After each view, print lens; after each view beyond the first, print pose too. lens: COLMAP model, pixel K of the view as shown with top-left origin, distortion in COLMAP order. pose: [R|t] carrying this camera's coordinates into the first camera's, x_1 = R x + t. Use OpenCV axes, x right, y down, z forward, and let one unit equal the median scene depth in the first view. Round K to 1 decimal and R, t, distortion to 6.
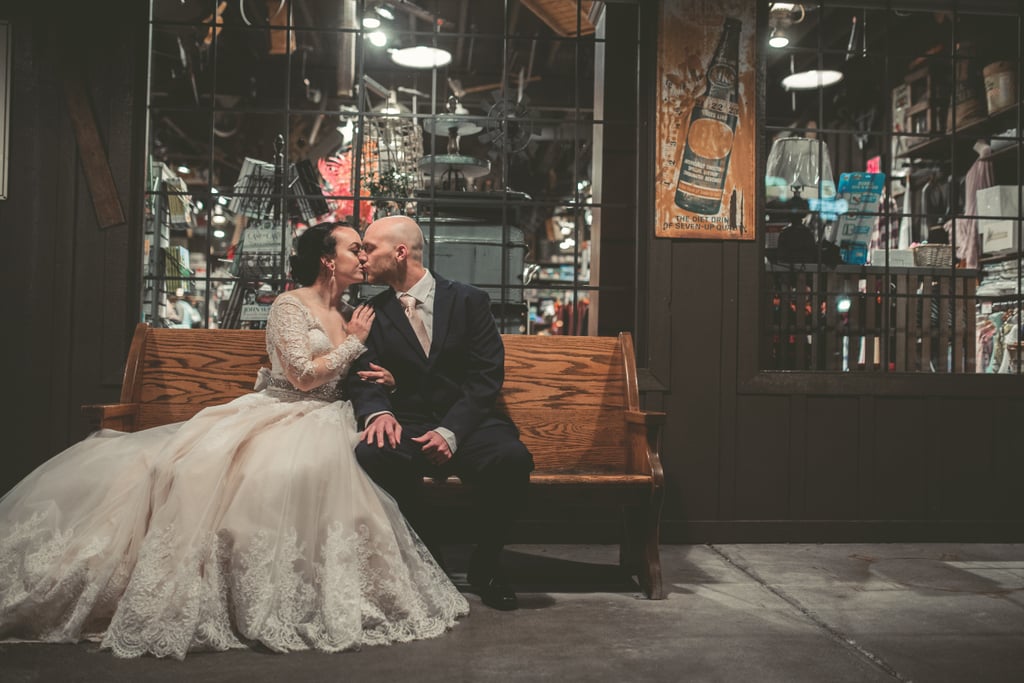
lens RADIAL K [[967.3, 0, 512.0], [0, 967.3, 341.5], [0, 0, 1]] dist [-0.052476, 0.028903]
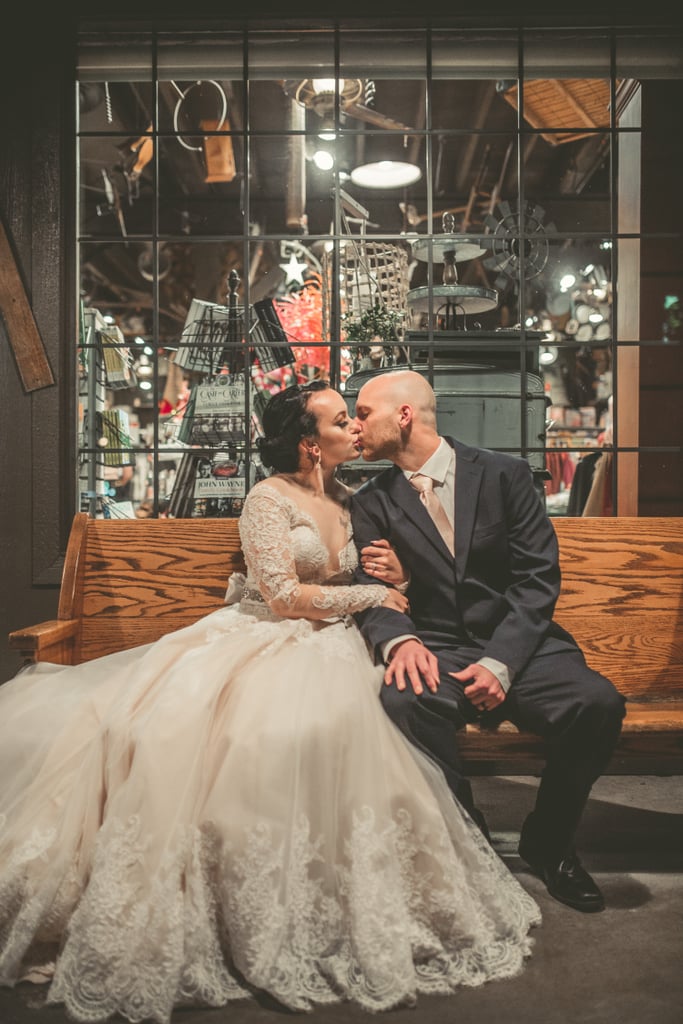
lens RADIAL K [[967.3, 0, 341.5], [0, 967.3, 512.0], [0, 0, 1]] dist [-0.052476, 0.028903]
pose [[0.995700, -0.019796, -0.090498, -0.102573], [0.022496, 0.999329, 0.028915, -0.038437], [0.089864, -0.030827, 0.995477, 0.236723]]
